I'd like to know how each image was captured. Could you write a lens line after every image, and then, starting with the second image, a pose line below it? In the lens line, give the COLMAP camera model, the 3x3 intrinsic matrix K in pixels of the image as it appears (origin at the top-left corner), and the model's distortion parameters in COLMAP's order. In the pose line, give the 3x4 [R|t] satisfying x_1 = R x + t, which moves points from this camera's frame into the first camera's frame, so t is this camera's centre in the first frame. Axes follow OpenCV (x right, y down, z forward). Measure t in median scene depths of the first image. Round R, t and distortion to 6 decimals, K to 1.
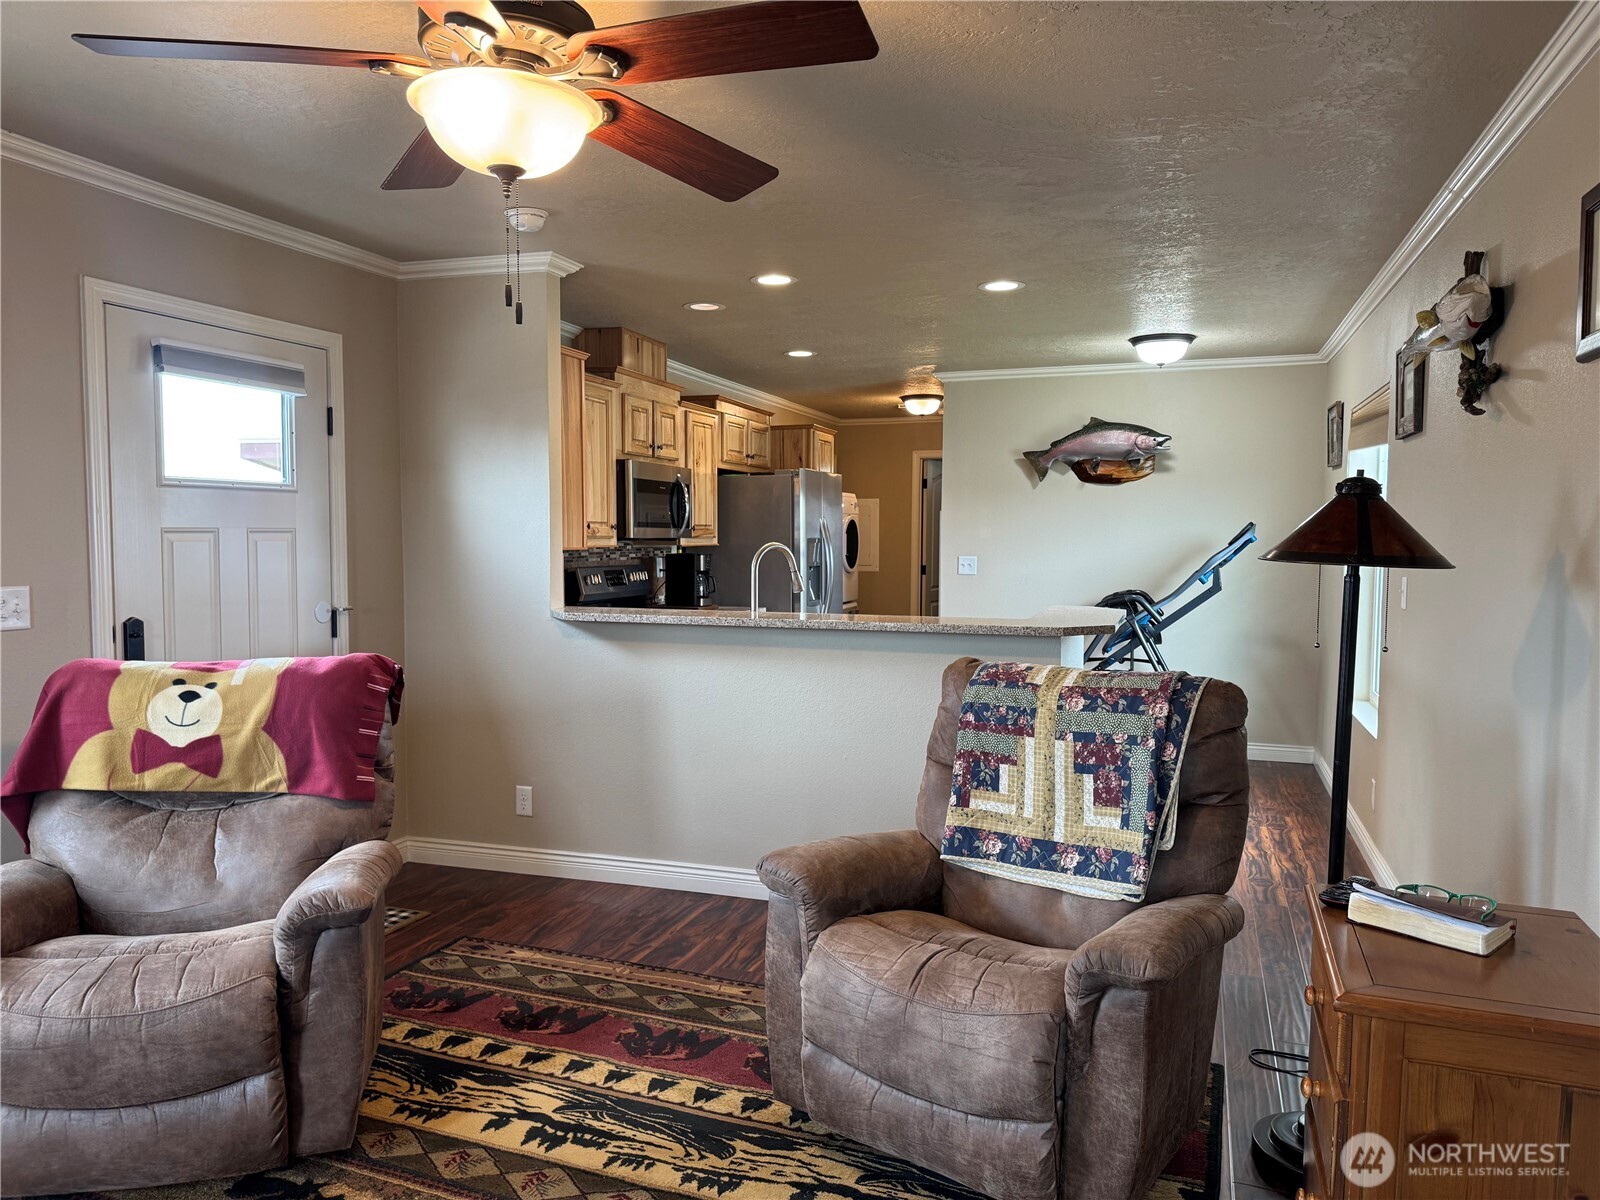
lens RADIAL K [[1115.3, 0, 800.7], [0, 1115.3, 601.1], [0, 0, 1]] dist [0.081919, -0.106423]
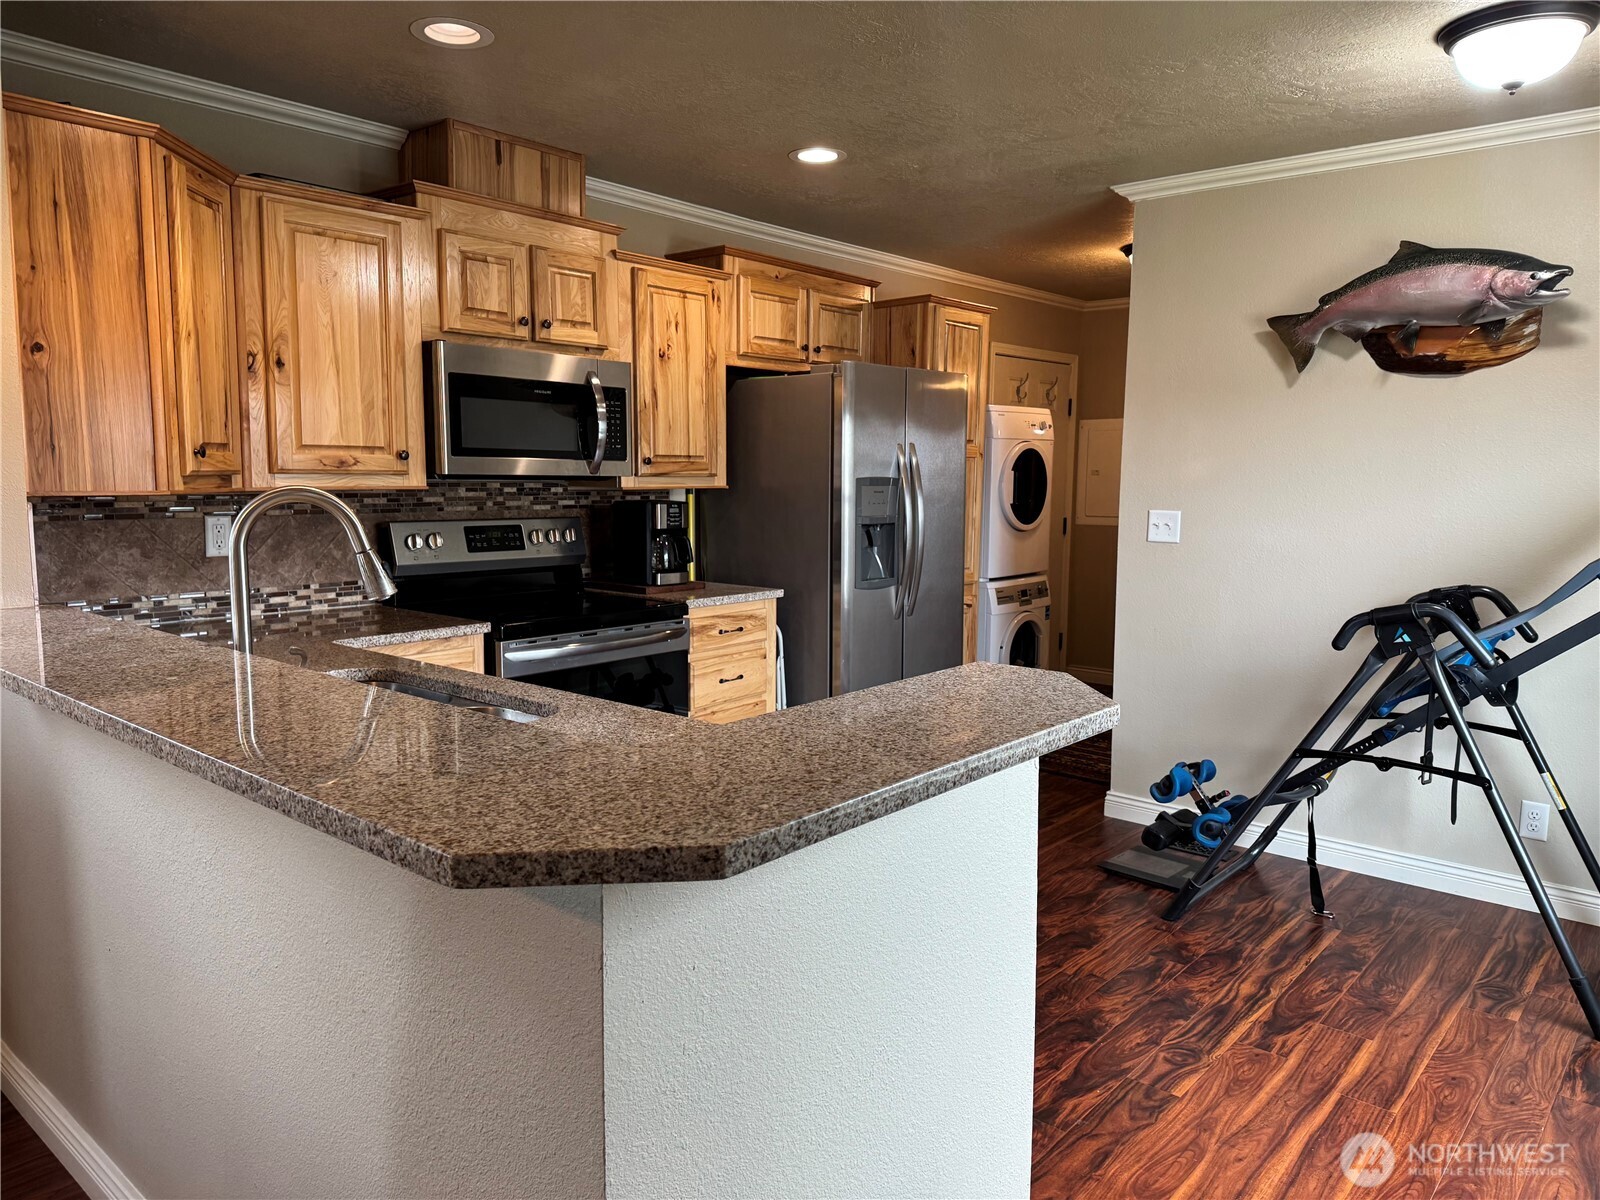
lens RADIAL K [[1115.3, 0, 807.8], [0, 1115.3, 602.2], [0, 0, 1]] dist [0.081919, -0.106423]
pose [[0.928399, 0.047216, -0.368574, 0.208919], [-0.026506, 0.997782, 0.061057, -0.024965], [0.370639, -0.046916, 0.927591, 0.421874]]
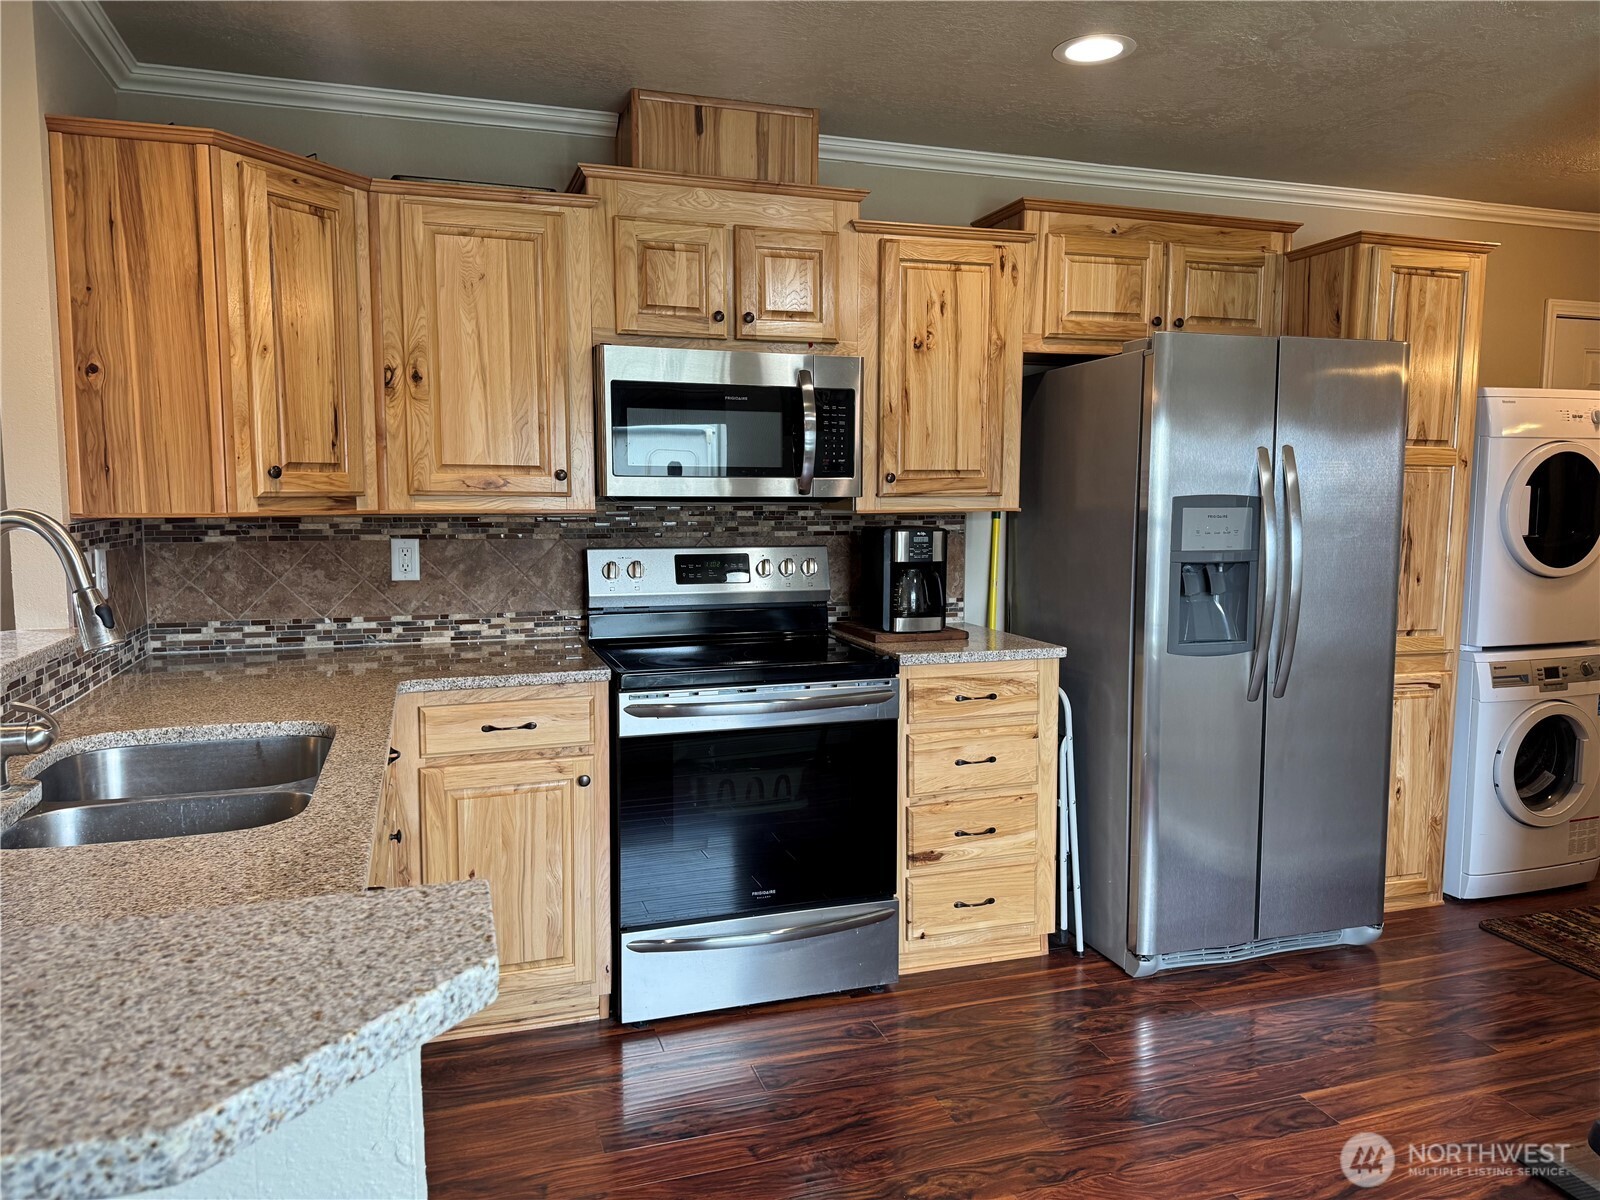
lens RADIAL K [[1115.3, 0, 799.9], [0, 1115.3, 601.9], [0, 0, 1]] dist [0.081919, -0.106423]
pose [[0.596919, 0.077453, -0.798554, 0.268964], [-0.046779, 0.996996, 0.061733, -0.035901], [0.800937, 0.000506, 0.598749, 0.626448]]
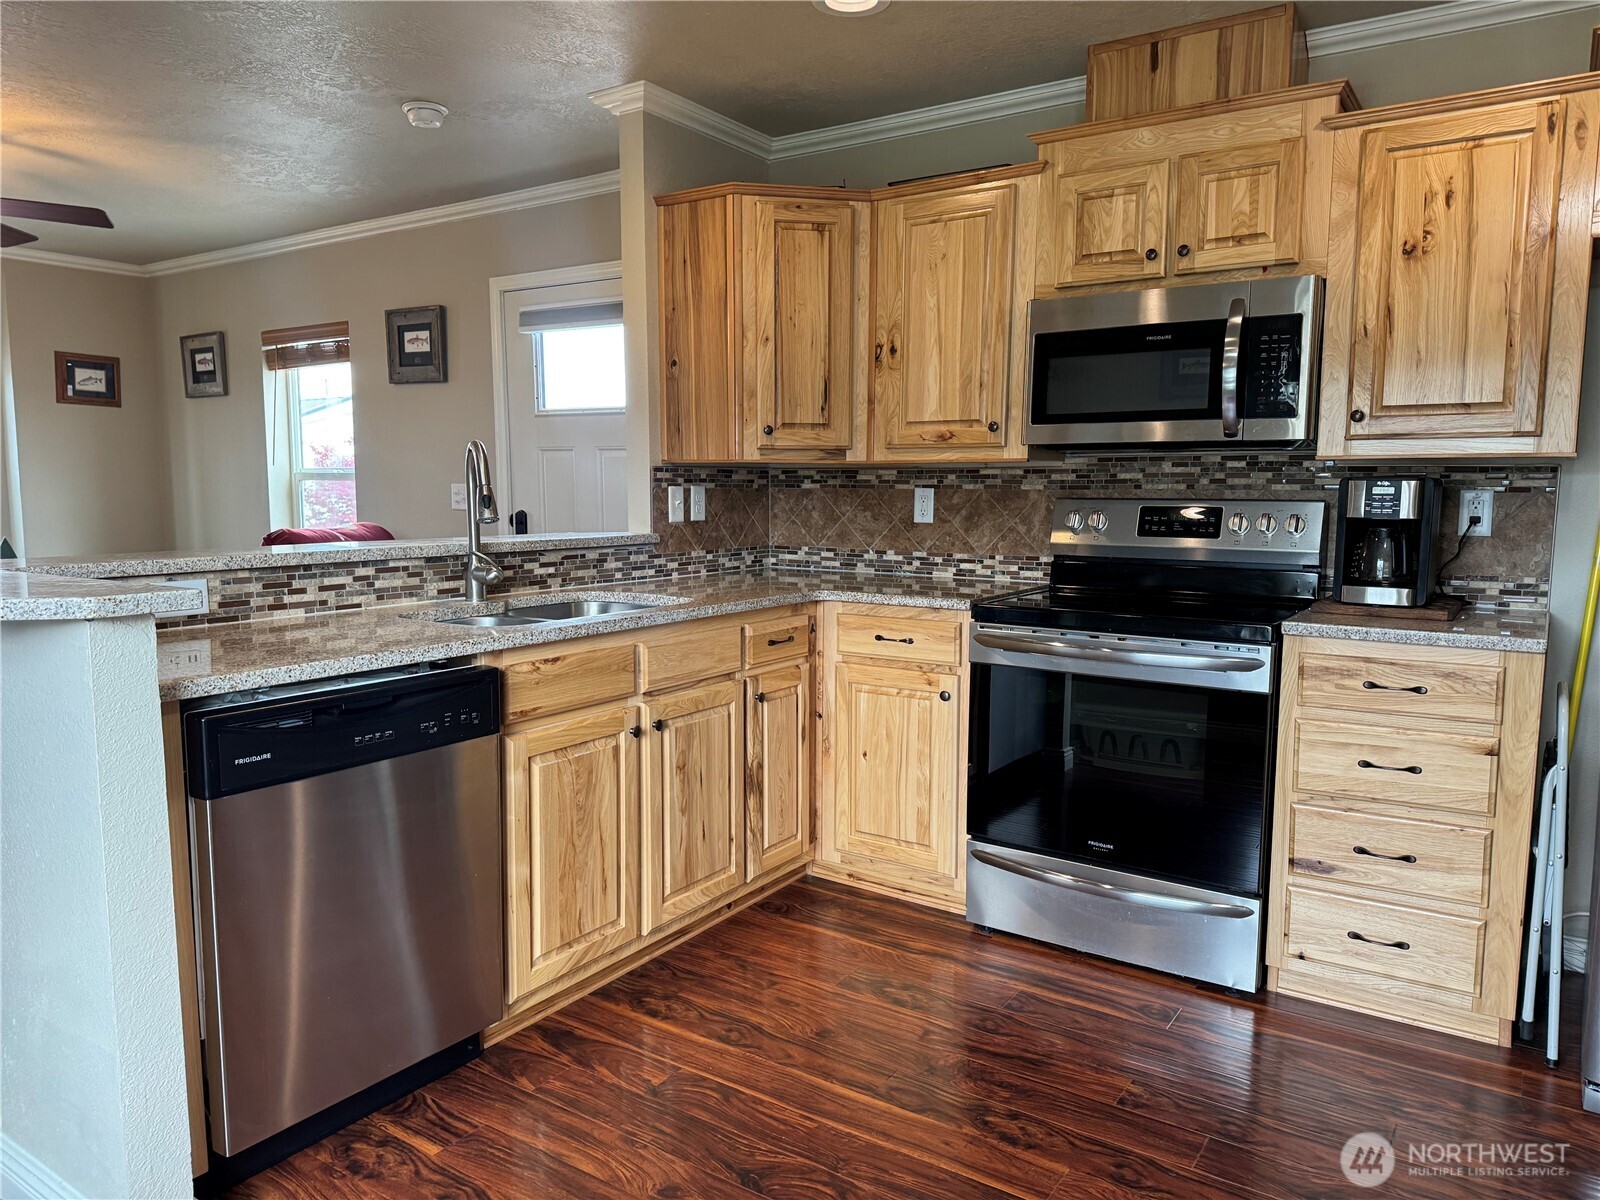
lens RADIAL K [[1115.3, 0, 788.9], [0, 1115.3, 614.3], [0, 0, 1]] dist [0.081919, -0.106423]
pose [[-0.267078, 0.109512, -0.957432, 0.353040], [-0.062475, 0.989464, 0.130603, -0.031555], [0.961648, 0.094697, -0.257423, 0.857664]]
